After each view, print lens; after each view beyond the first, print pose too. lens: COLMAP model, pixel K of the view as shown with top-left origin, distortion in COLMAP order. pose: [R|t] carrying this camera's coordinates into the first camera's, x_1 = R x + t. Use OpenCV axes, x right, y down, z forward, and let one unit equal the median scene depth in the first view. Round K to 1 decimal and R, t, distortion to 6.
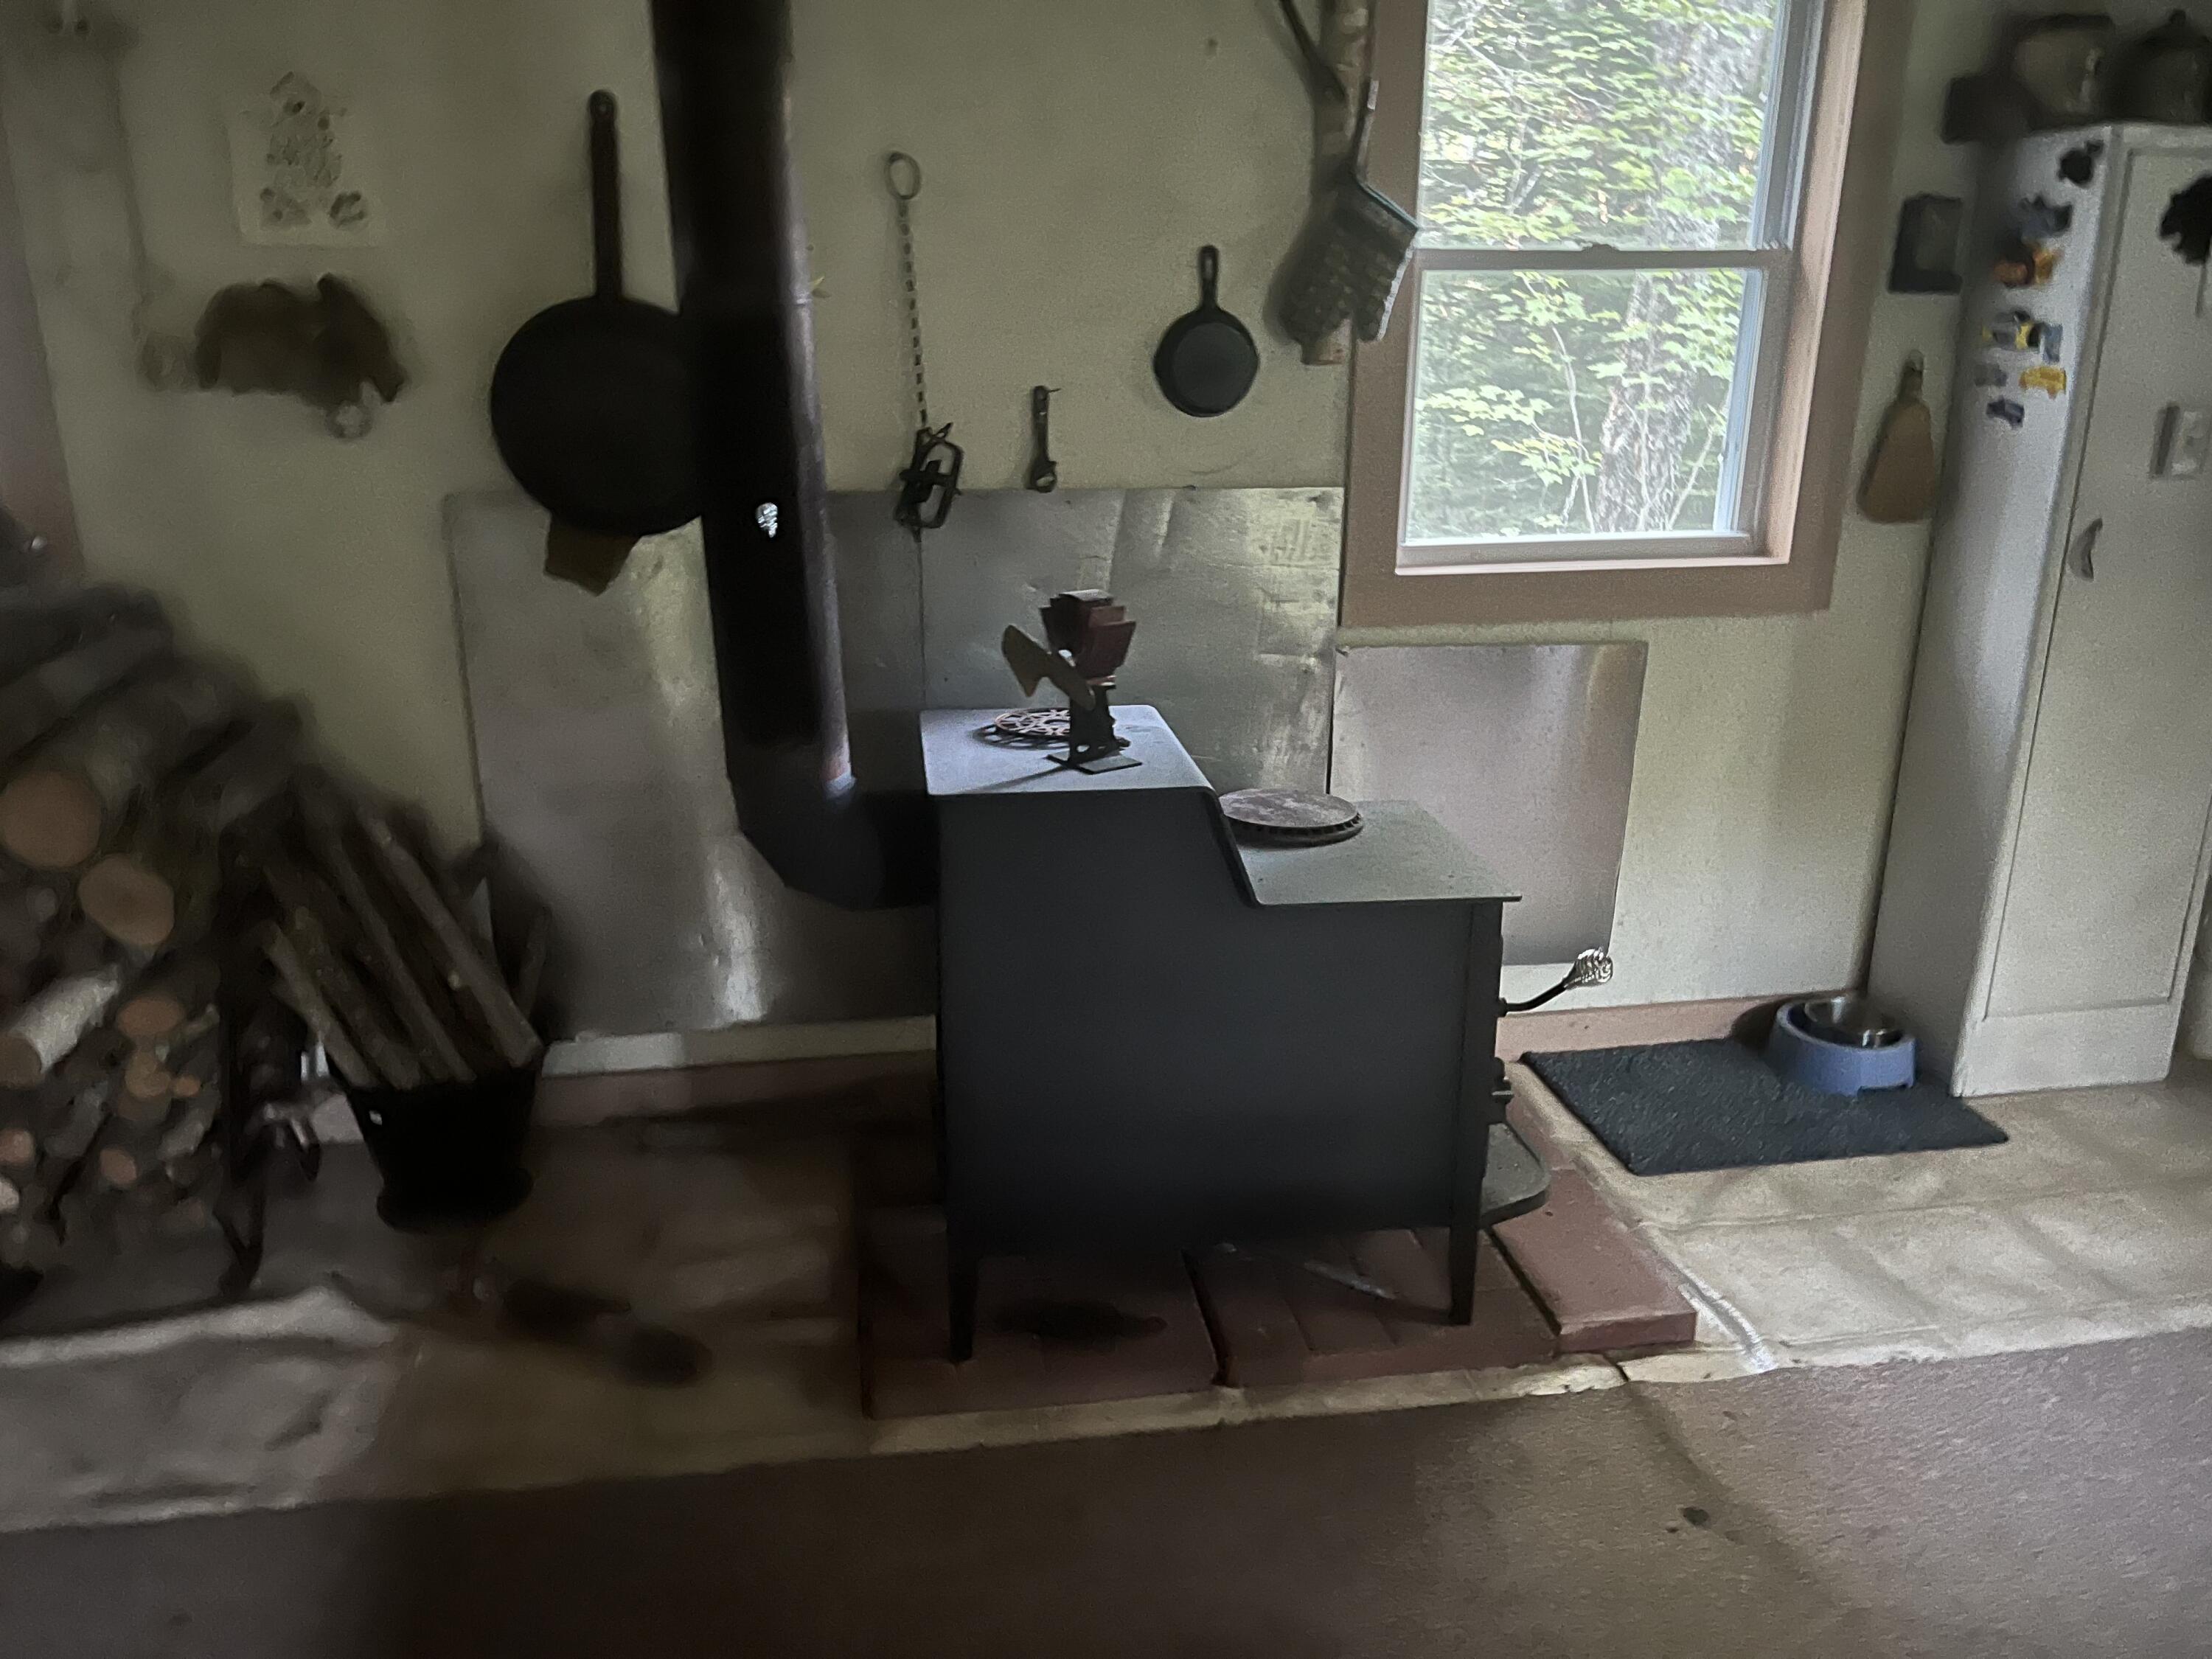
lens RADIAL K [[1661.0, 0, 1109.3], [0, 1661.0, 834.9], [0, 0, 1]] dist [0.057516, -0.060026]
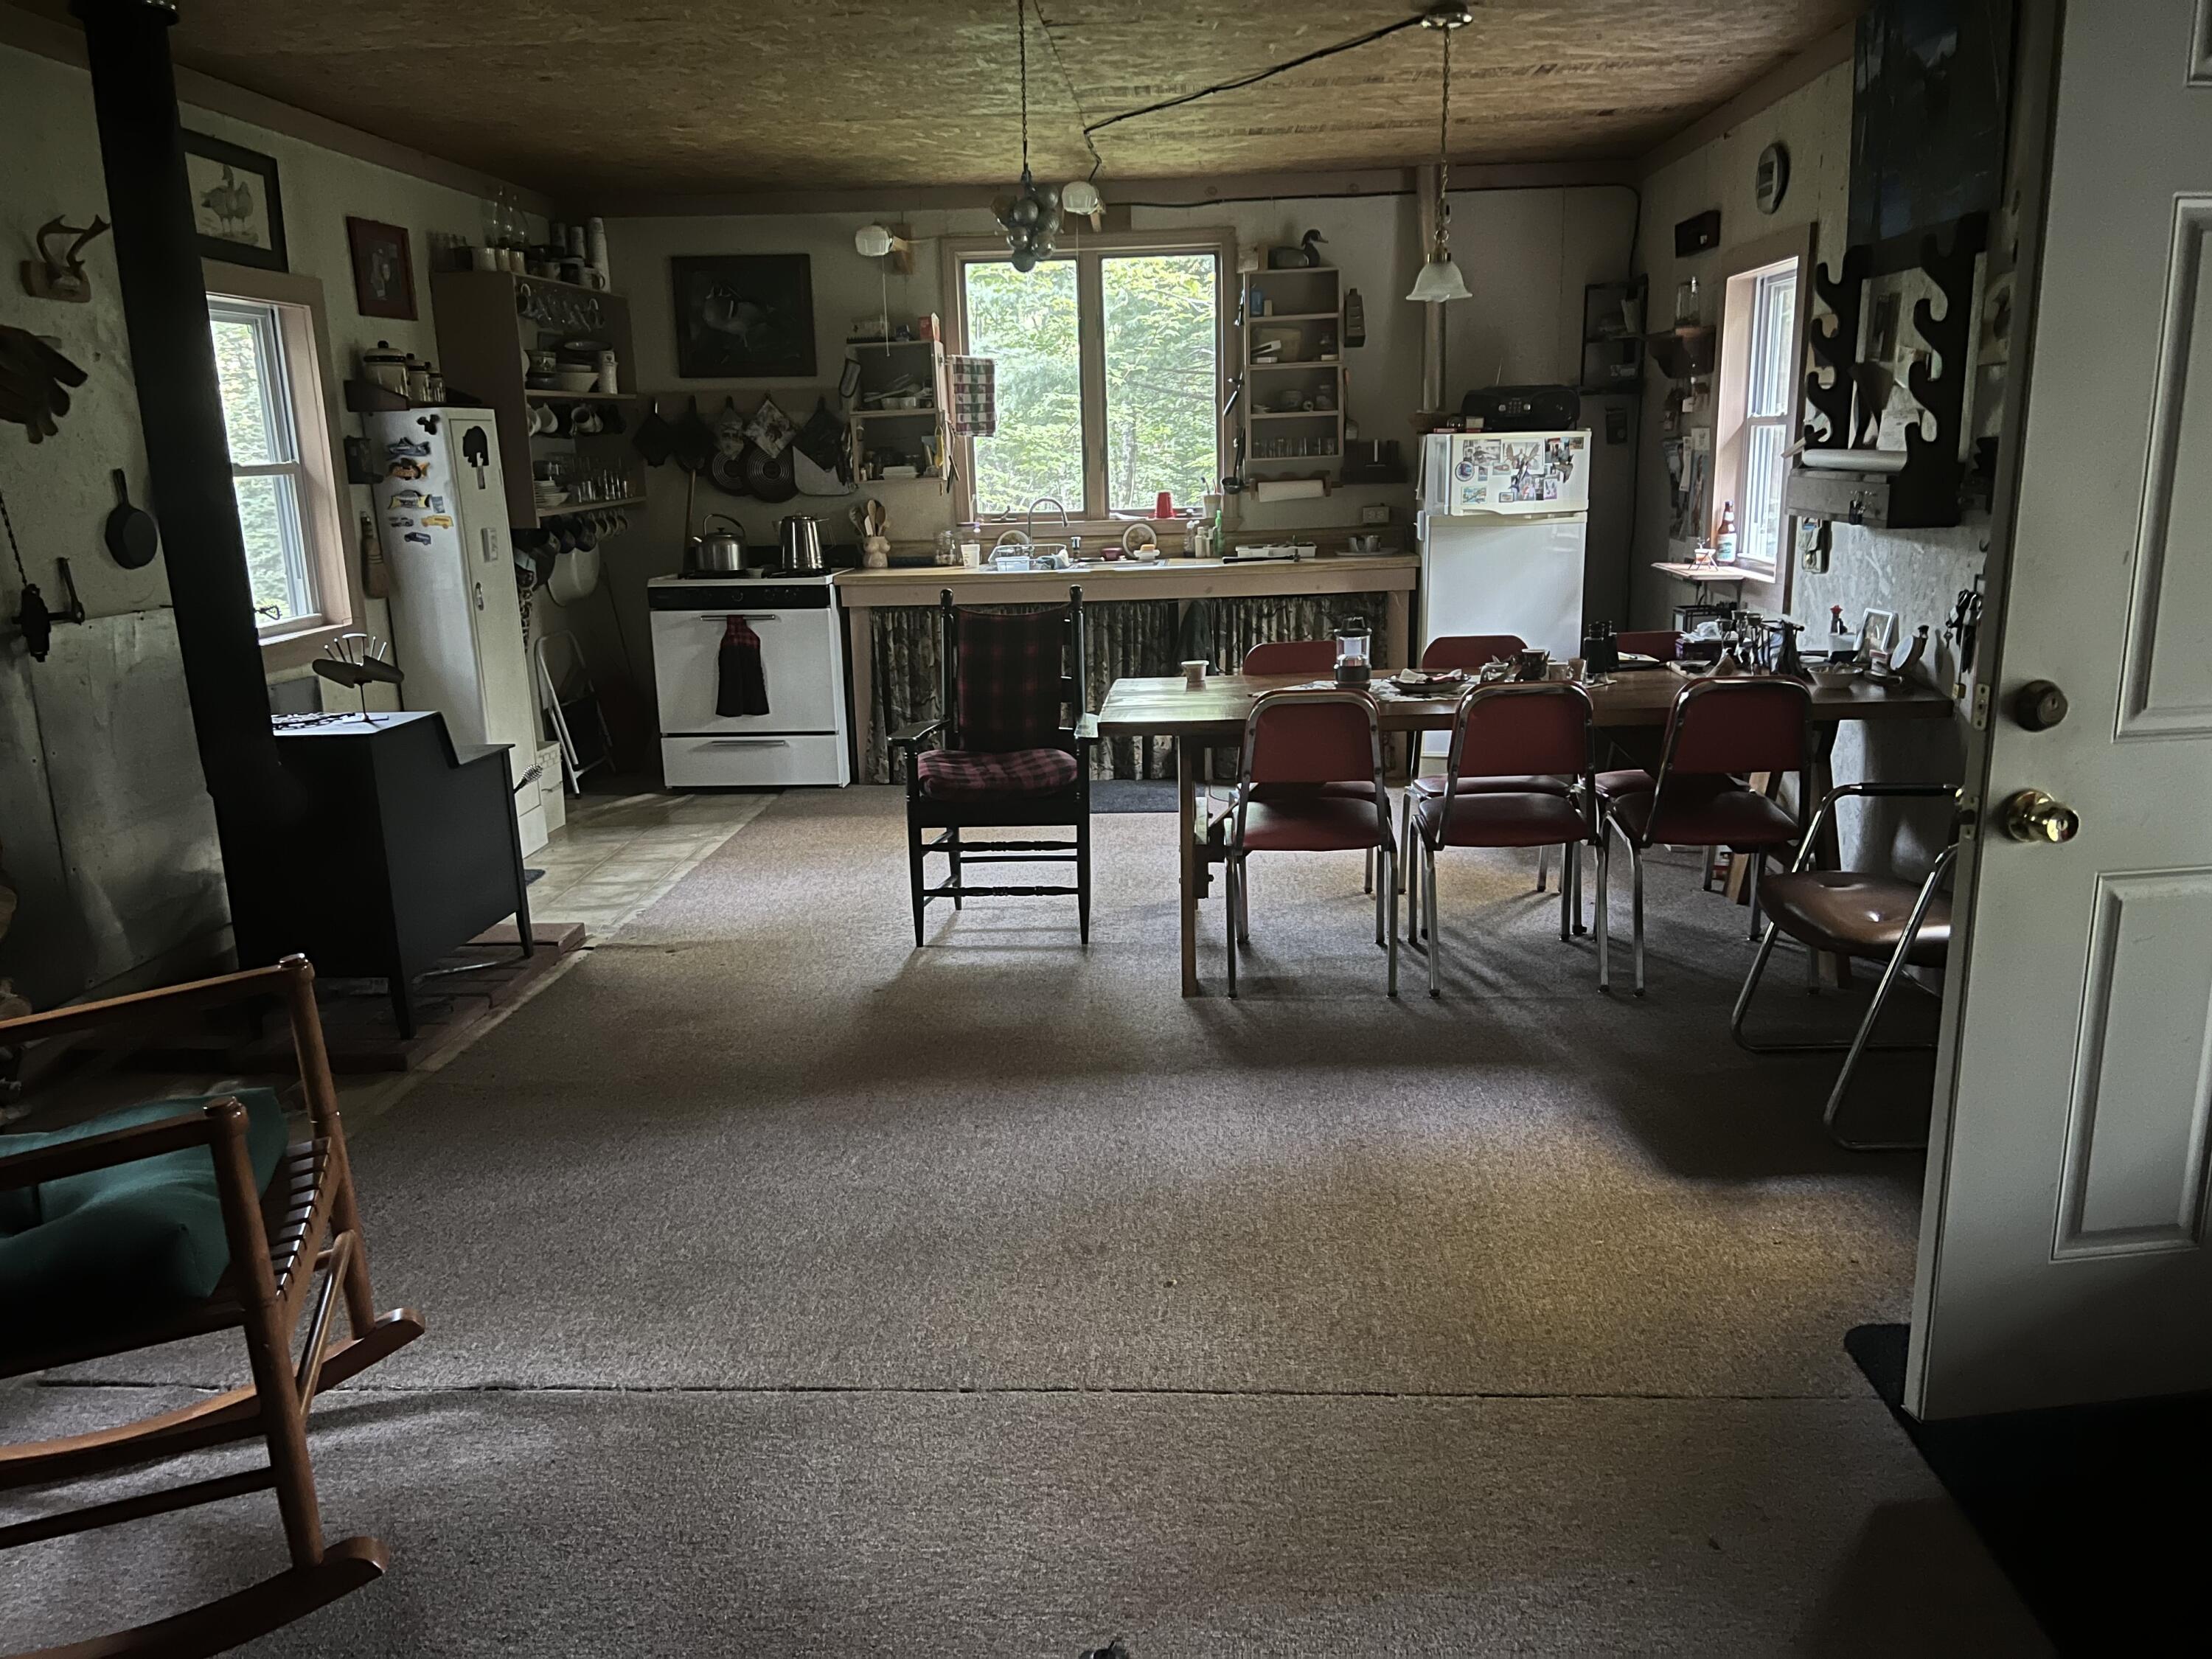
lens RADIAL K [[1661.0, 0, 1108.8], [0, 1661.0, 819.6], [0, 0, 1]] dist [0.057516, -0.060026]
pose [[0.233656, -0.226032, 0.945682, -1.347979], [0.328861, 0.933656, 0.141904, 0.059132], [-0.915017, 0.277841, 0.292487, -0.290111]]
